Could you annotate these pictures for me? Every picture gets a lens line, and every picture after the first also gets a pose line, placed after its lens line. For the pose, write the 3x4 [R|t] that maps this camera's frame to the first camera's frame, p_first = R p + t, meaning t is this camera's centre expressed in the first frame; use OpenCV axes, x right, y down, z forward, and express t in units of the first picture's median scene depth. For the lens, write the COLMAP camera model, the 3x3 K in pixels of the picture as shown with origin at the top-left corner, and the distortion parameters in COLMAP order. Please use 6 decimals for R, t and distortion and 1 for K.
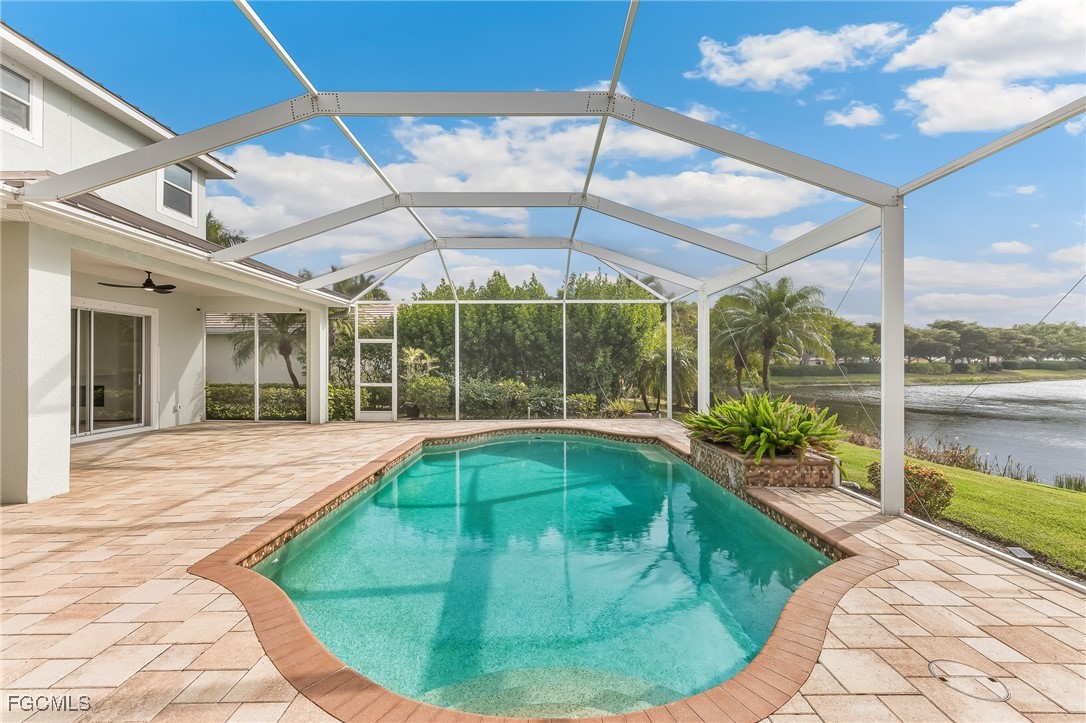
lens RADIAL K [[455.6, 0, 538.0], [0, 455.6, 363.8], [0, 0, 1]] dist [0.003333, 0.000185]
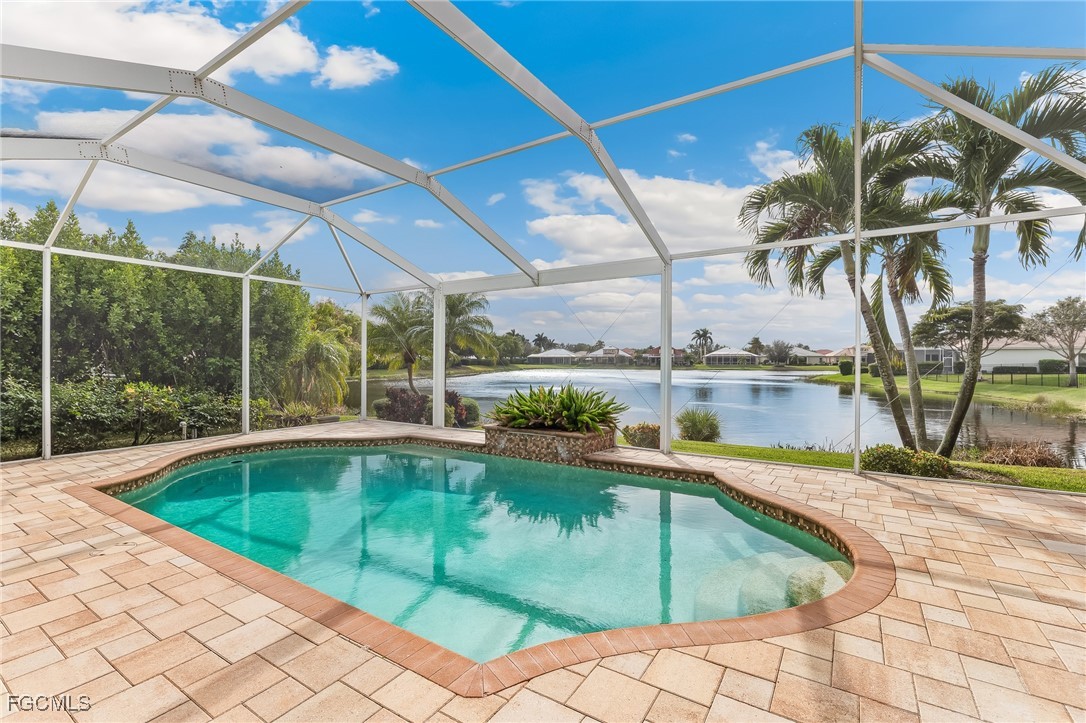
lens RADIAL K [[494.1, 0, 533.4], [0, 494.1, 359.9], [0, 0, 1]] dist [-0.009317, 0.001035]
pose [[0.546831, 0.004896, 0.837229, -0.404799], [-0.004118, 0.999987, -0.003159, 0.002468], [-0.837233, -0.001720, 0.546844, 0.184923]]
